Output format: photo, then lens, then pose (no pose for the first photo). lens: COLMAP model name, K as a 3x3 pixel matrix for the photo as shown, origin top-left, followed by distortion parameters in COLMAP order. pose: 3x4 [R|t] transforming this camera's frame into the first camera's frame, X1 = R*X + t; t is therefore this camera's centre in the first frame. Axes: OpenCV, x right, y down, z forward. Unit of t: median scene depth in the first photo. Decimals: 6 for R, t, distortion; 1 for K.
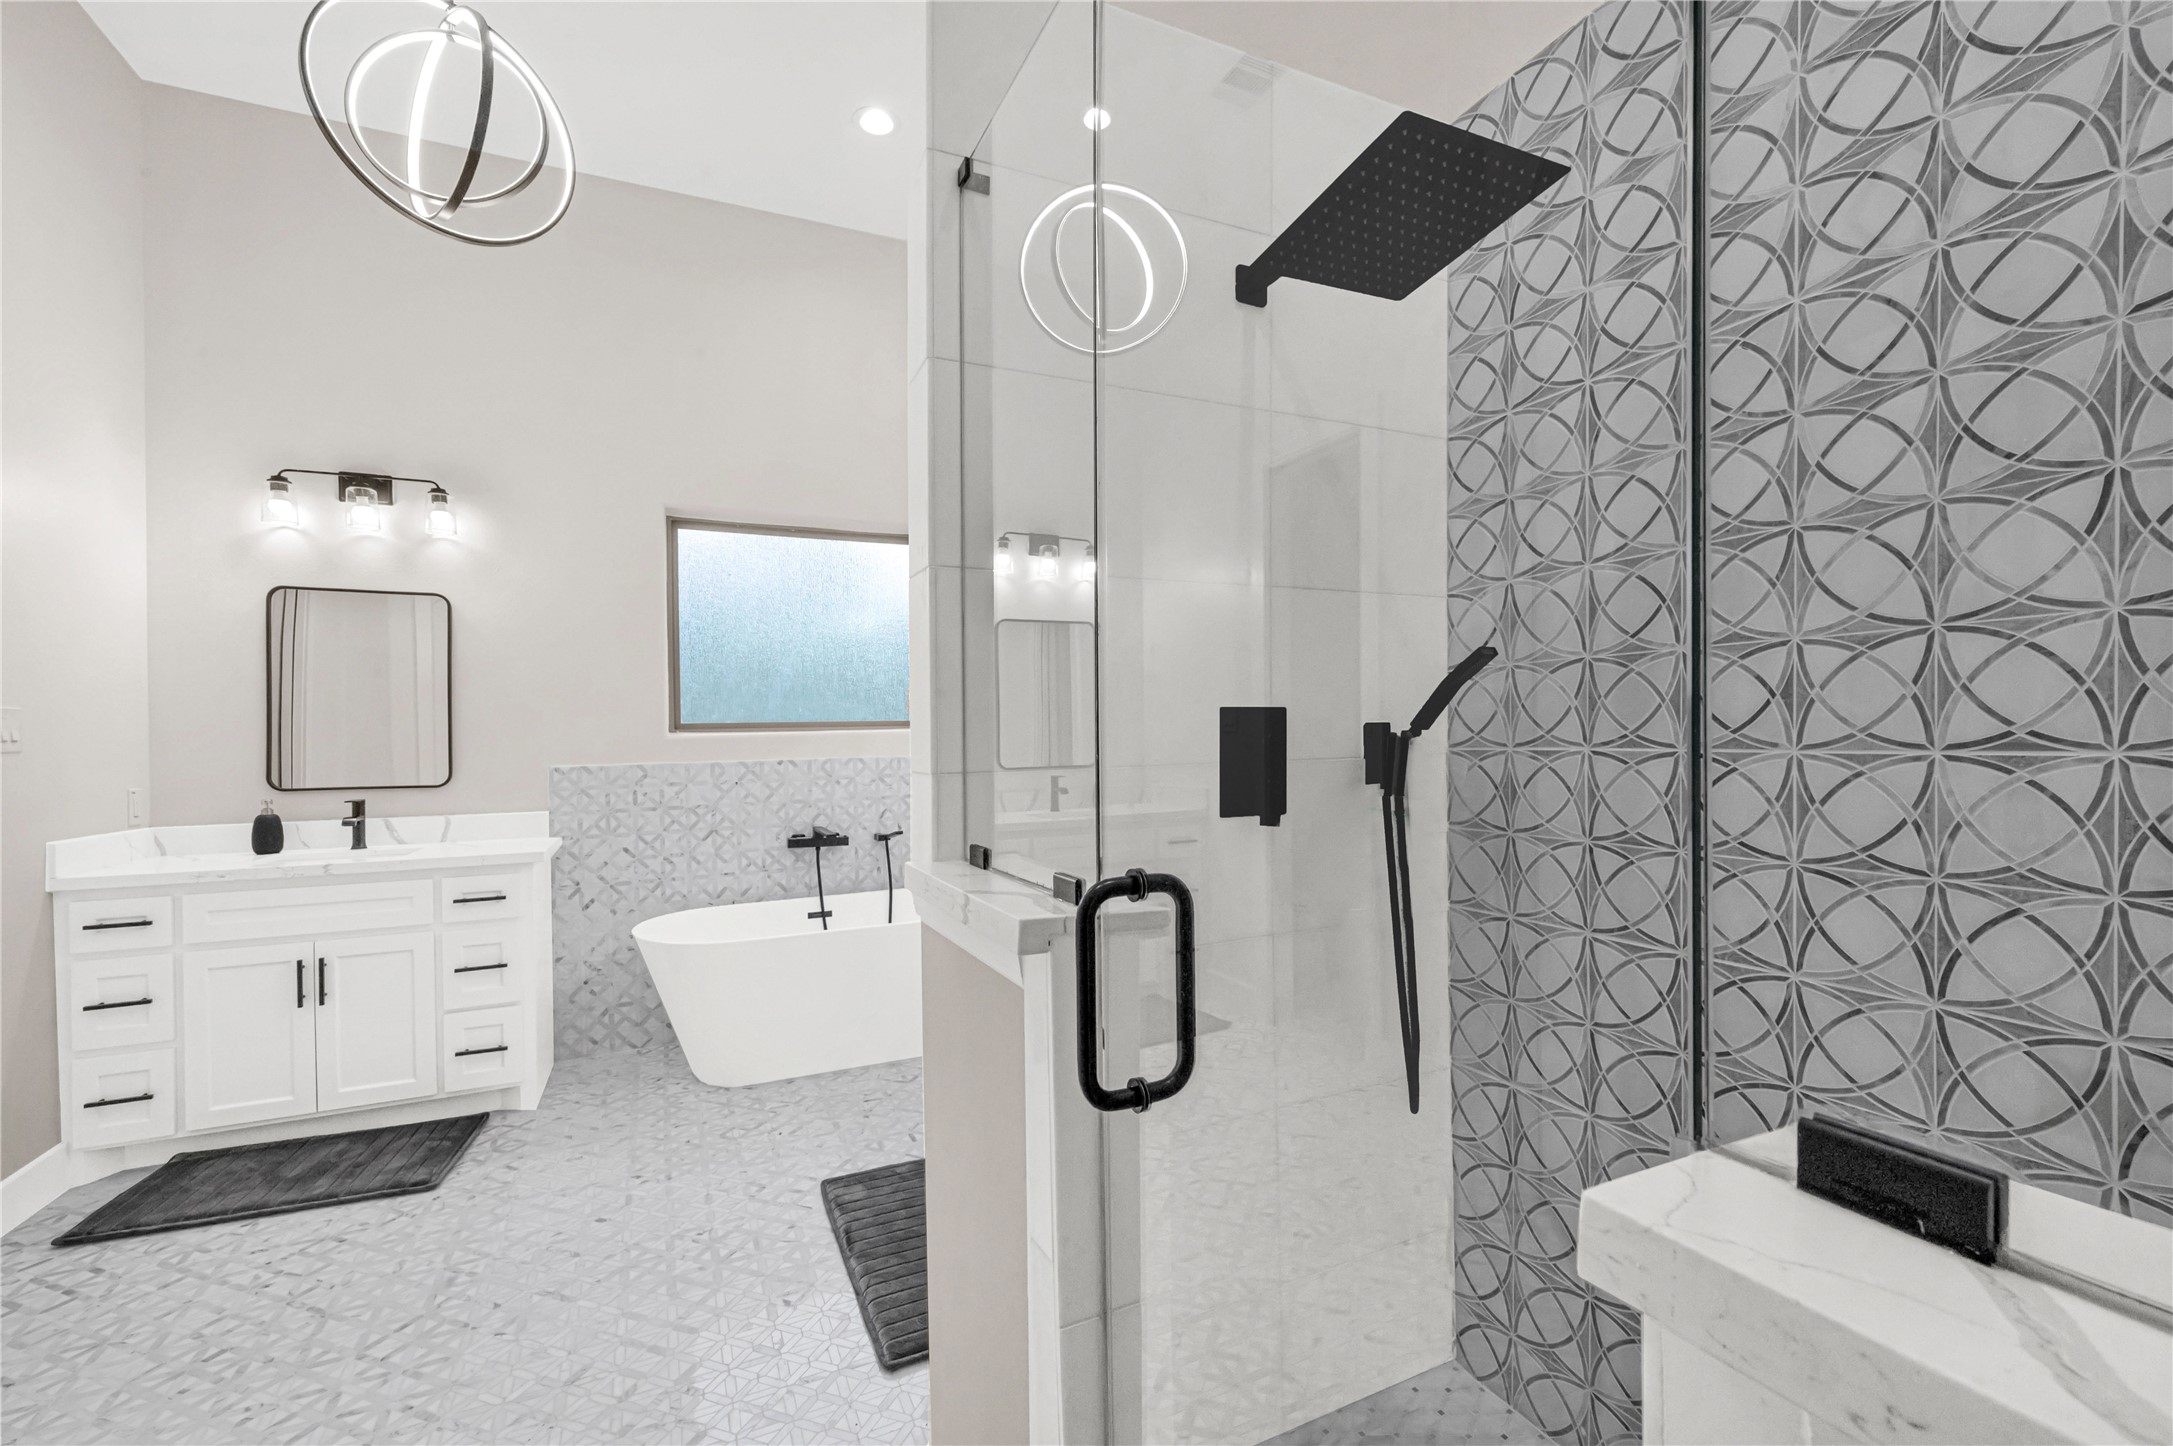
lens RADIAL K [[878.6, 0, 1079.4], [0, 878.6, 736.1], [0, 0, 1]] dist [-0.008543, -0.000614]
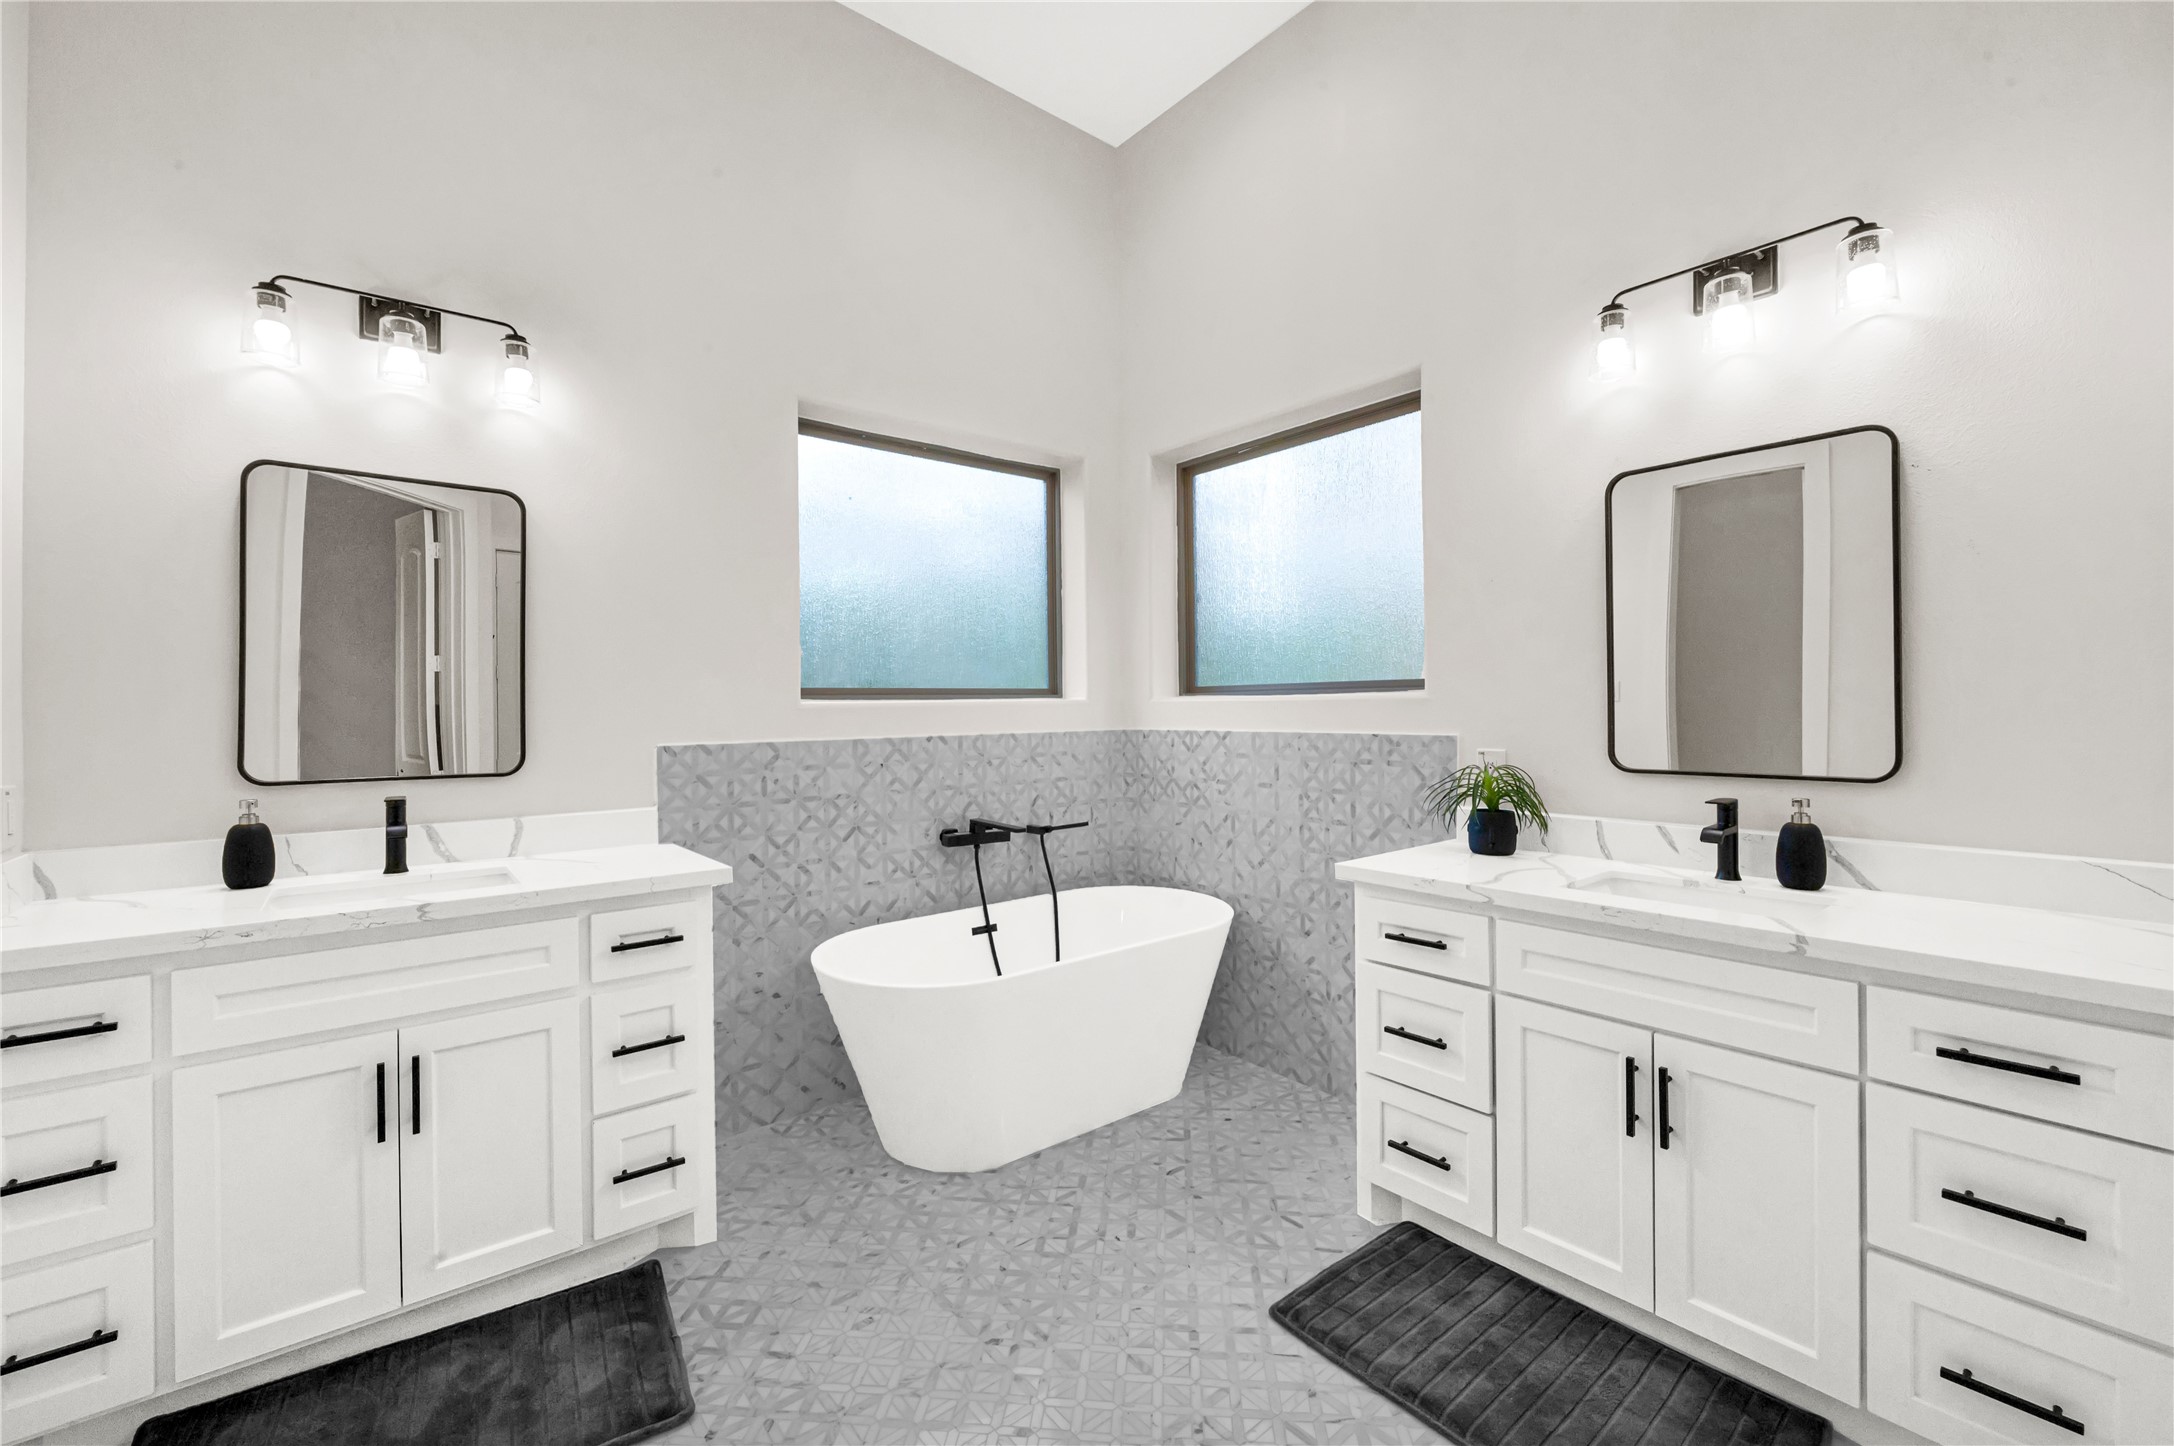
lens RADIAL K [[879.0, 0, 1110.4], [0, 879.0, 706.3], [0, 0, 1]] dist [-0.008543, -0.000614]
pose [[0.972380, 0.006816, 0.233303, -0.509916], [-0.005474, 0.999965, -0.006399, 0.007314], [-0.233338, 0.004945, 0.972383, 0.269953]]
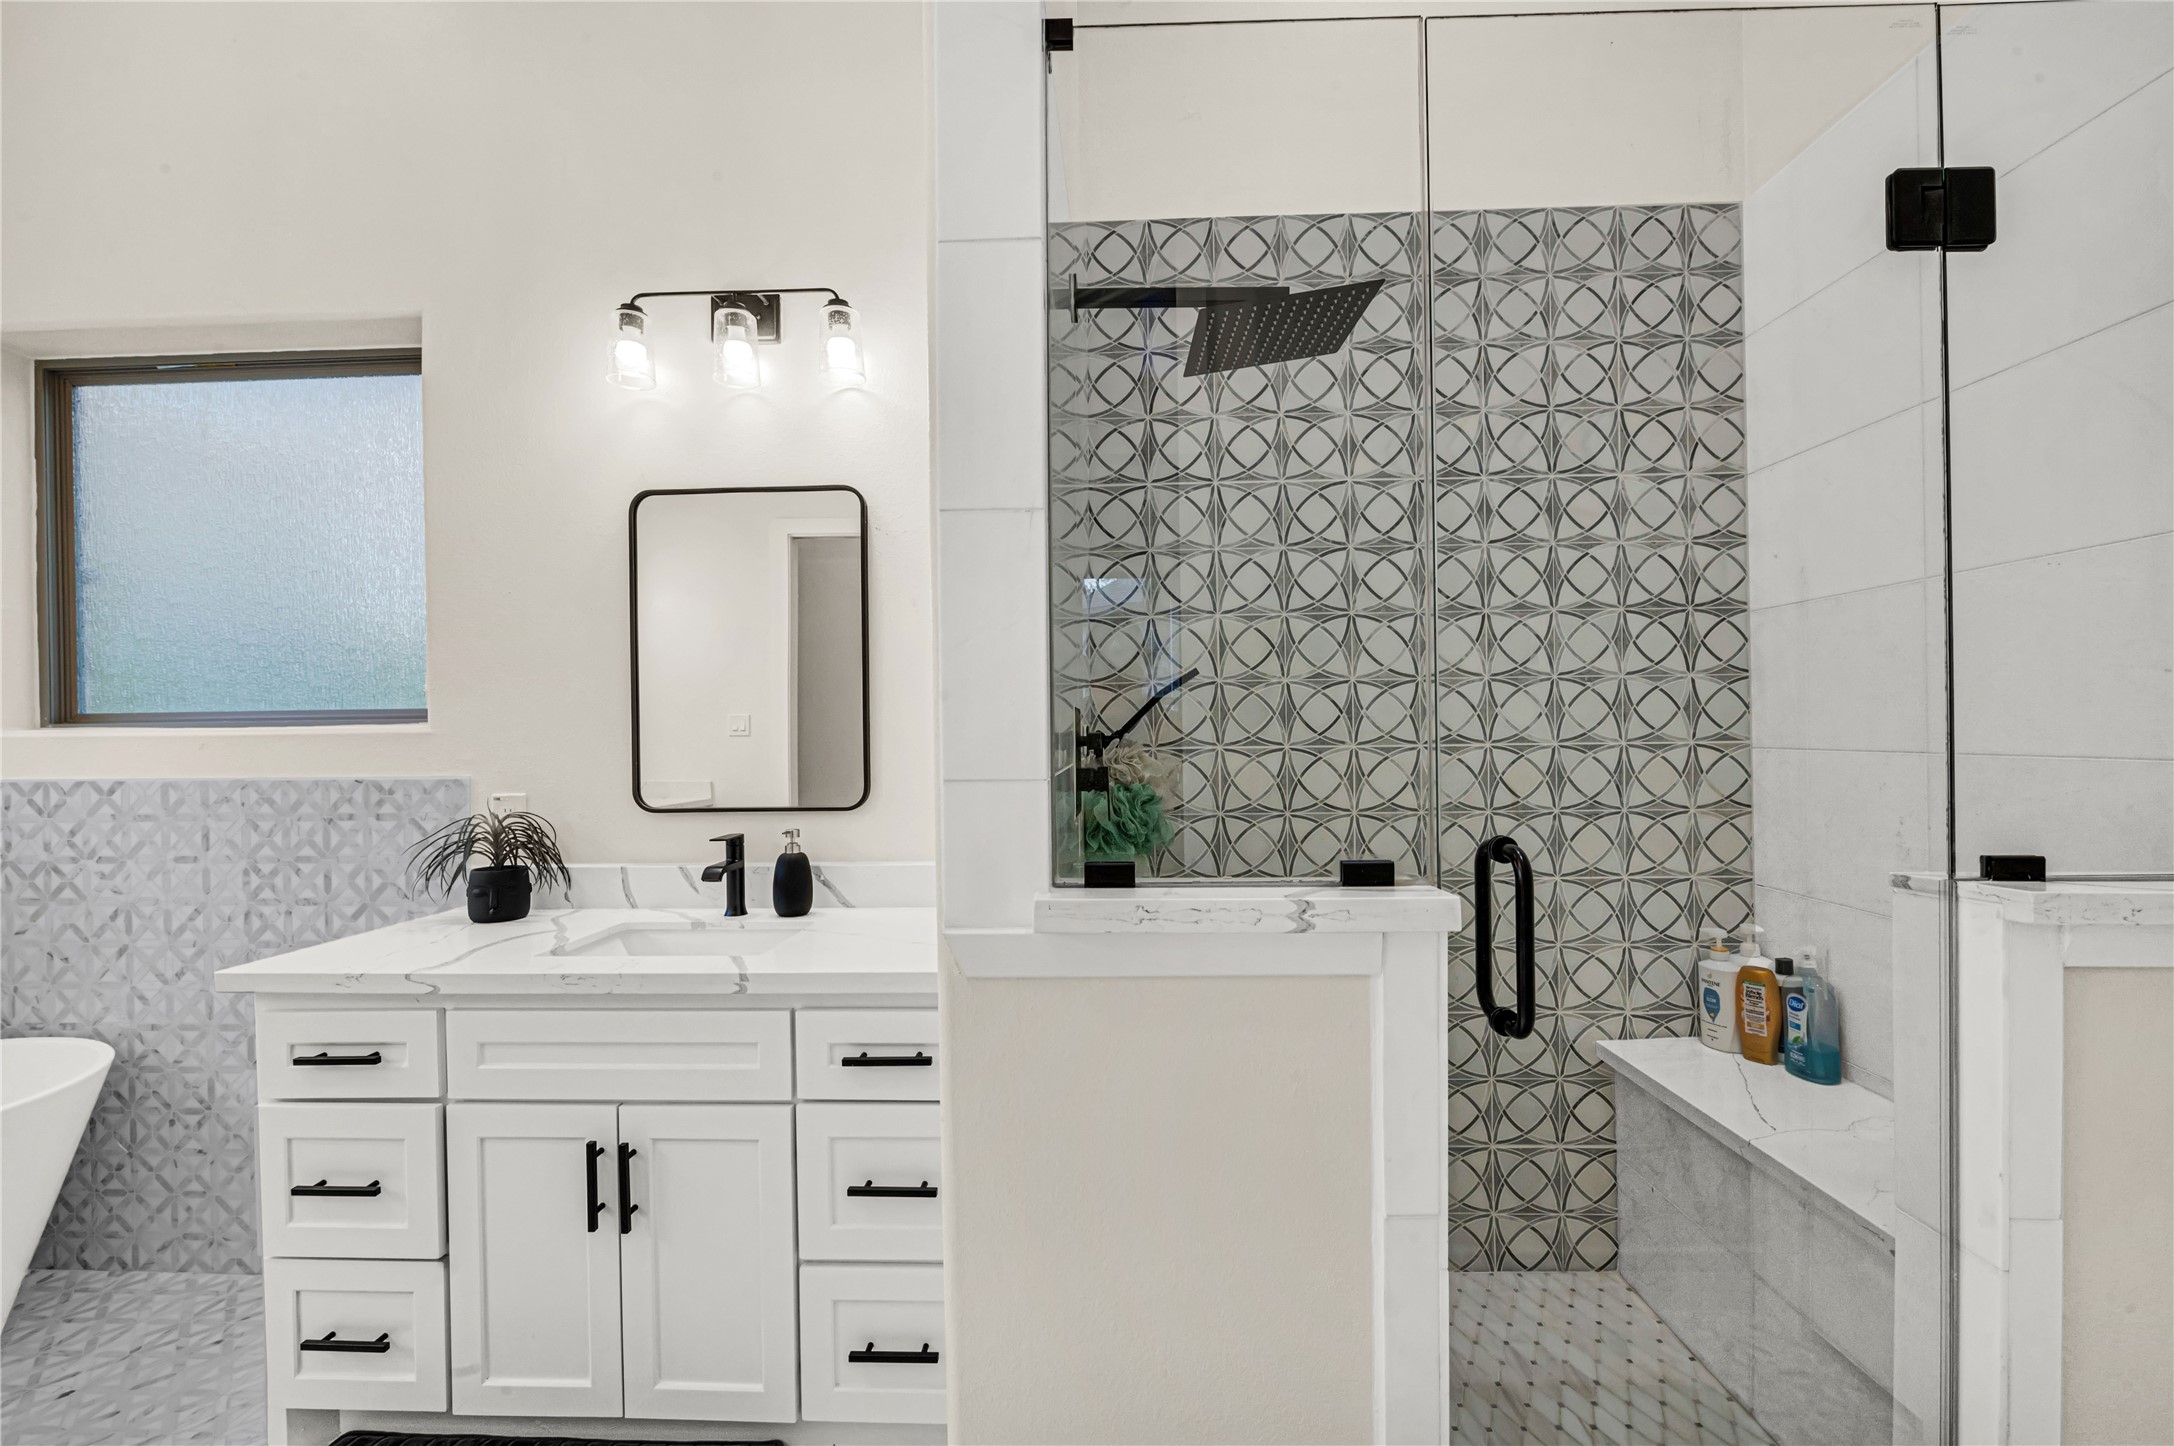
lens RADIAL K [[879.0, 0, 1101.8], [0, 879.0, 740.8], [0, 0, 1]] dist [-0.008543, -0.000614]
pose [[0.459386, 0.002516, 0.888233, -0.359164], [0.005883, 0.999965, -0.005876, 0.005552], [-0.888217, 0.007925, 0.459356, 0.255034]]
